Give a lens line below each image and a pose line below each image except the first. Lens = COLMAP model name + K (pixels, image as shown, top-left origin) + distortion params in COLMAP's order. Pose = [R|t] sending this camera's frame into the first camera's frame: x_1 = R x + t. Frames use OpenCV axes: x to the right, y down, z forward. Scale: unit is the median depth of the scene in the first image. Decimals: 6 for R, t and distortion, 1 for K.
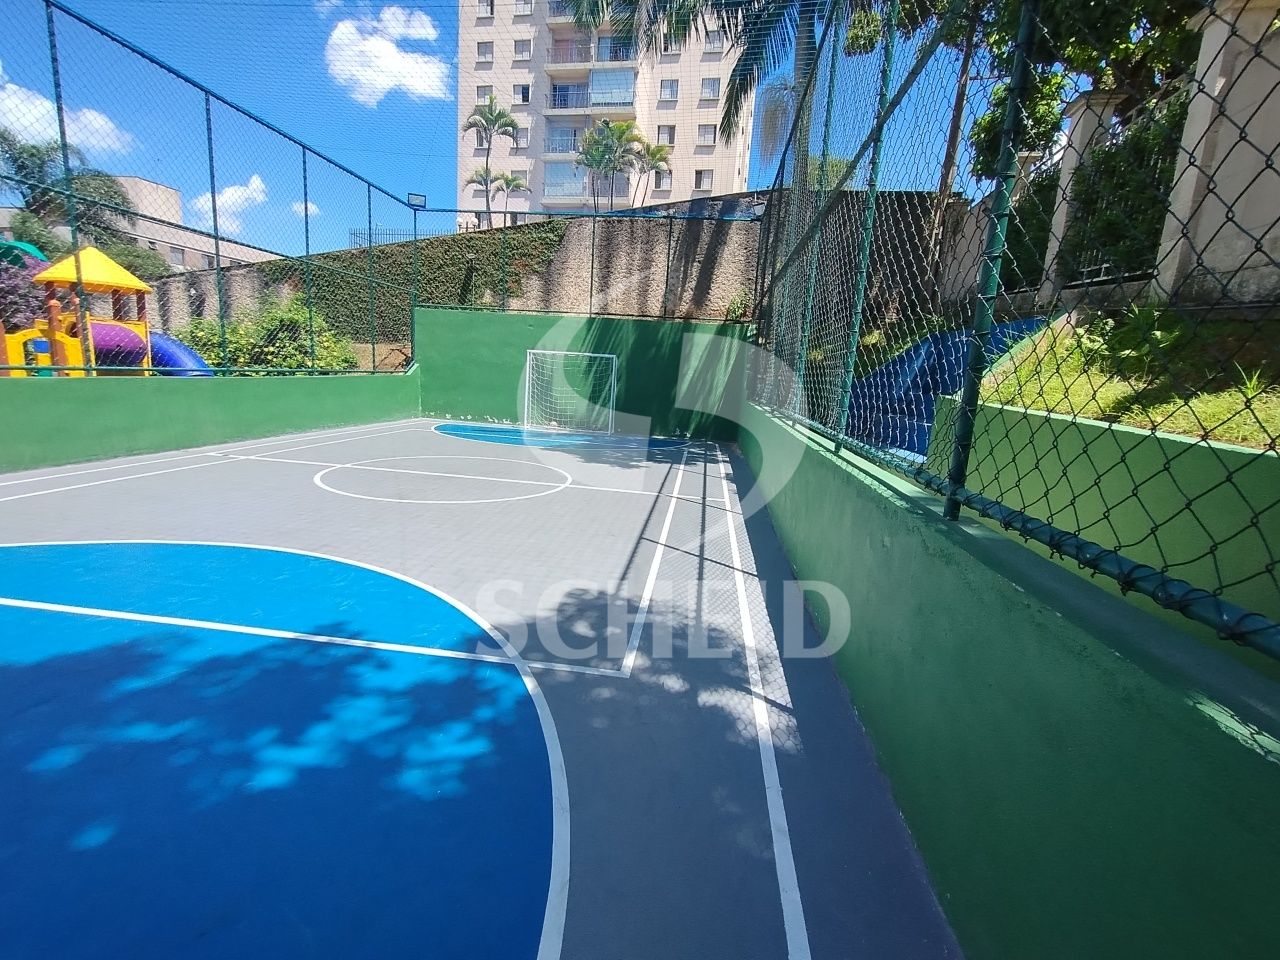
lens RADIAL K [[584.7, 0, 640.0], [0, 584.7, 480.0], [0, 0, 1]] dist [-0.002901, 0.000432]
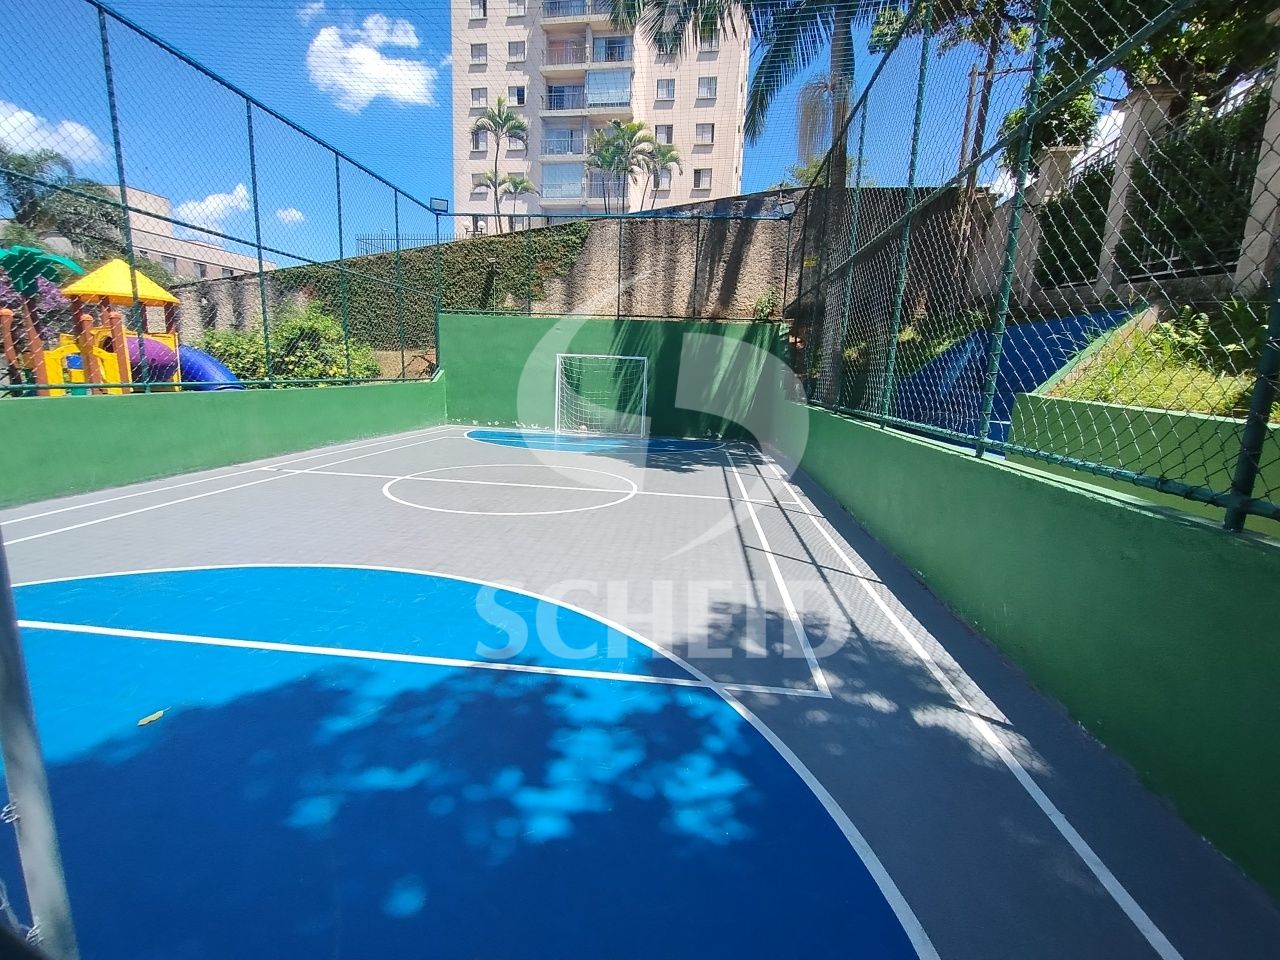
lens RADIAL K [[584.0, 0, 640.0], [0, 584.0, 480.0], [0, 0, 1]] dist [-0.006014, 0.000973]
pose [[0.999545, -0.025393, 0.016307, -0.084145], [0.025375, 0.999677, 0.001343, -0.007776], [-0.016335, -0.000929, 0.999866, 0.010382]]
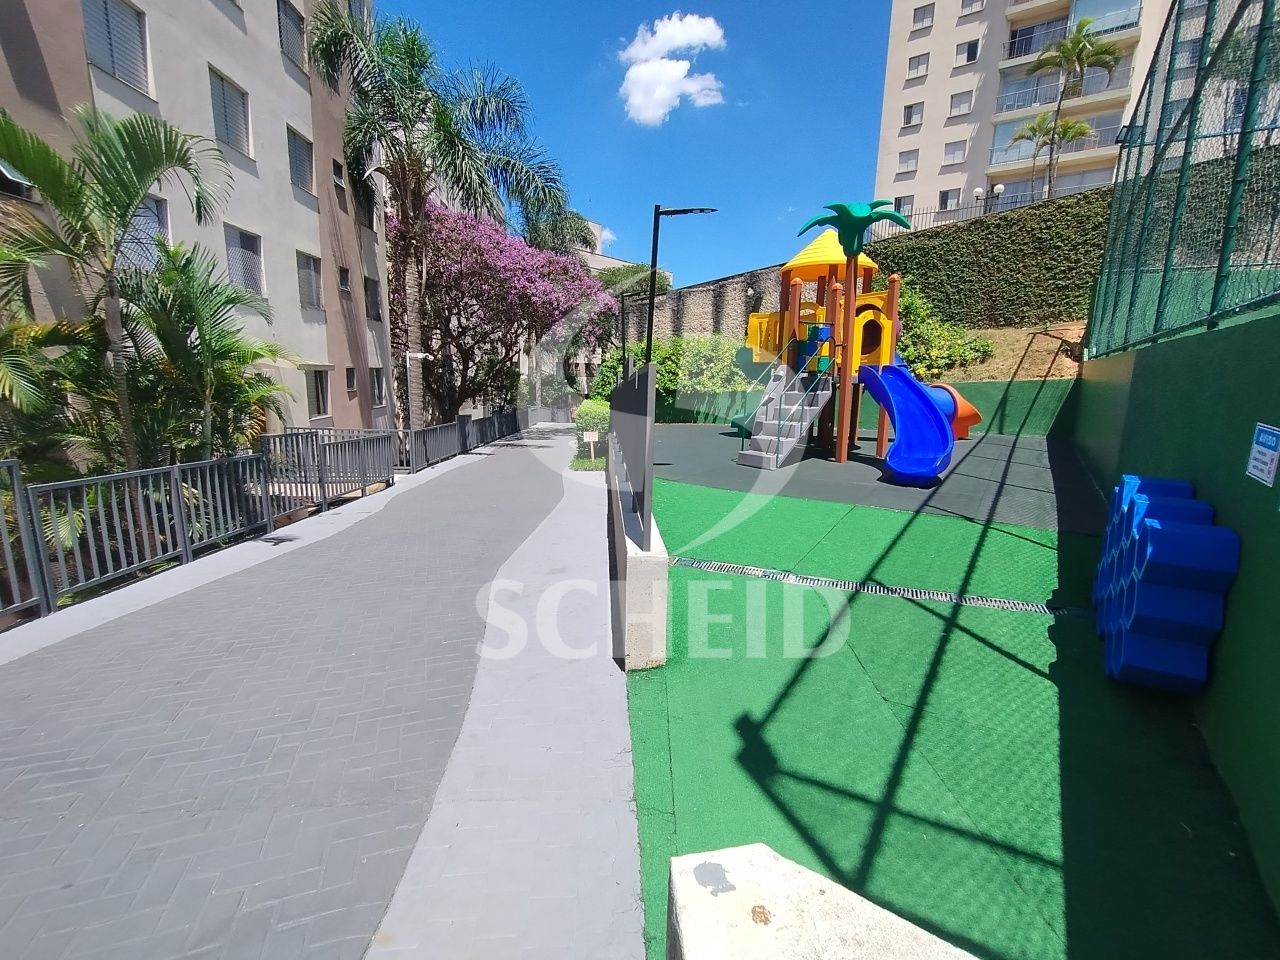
lens RADIAL K [[584.7, 0, 640.0], [0, 584.7, 480.0], [0, 0, 1]] dist [-0.002901, 0.000432]
pose [[0.890930, 0.051523, -0.451209, -0.697529], [-0.056118, 0.998419, 0.003201, 0.010103], [0.450661, 0.022469, 0.892413, 0.043827]]
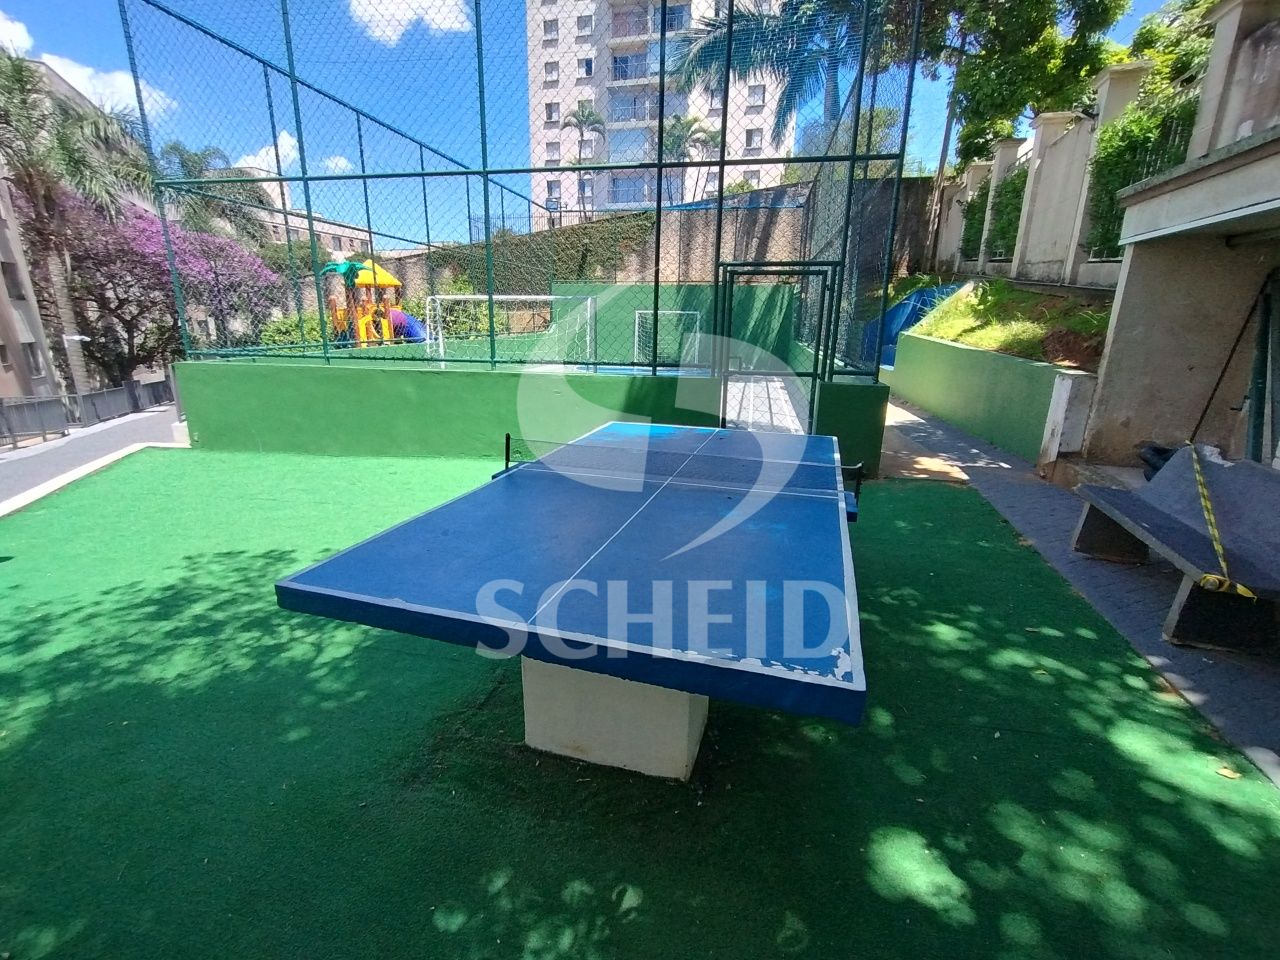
lens RADIAL K [[584.7, 0, 640.0], [0, 584.7, 480.0], [0, 0, 1]] dist [-0.002901, 0.000432]
pose [[0.996089, -0.024674, -0.084838, -0.083663], [0.031985, 0.995788, 0.085929, 0.073760], [0.082361, -0.088306, 0.992683, -0.506423]]
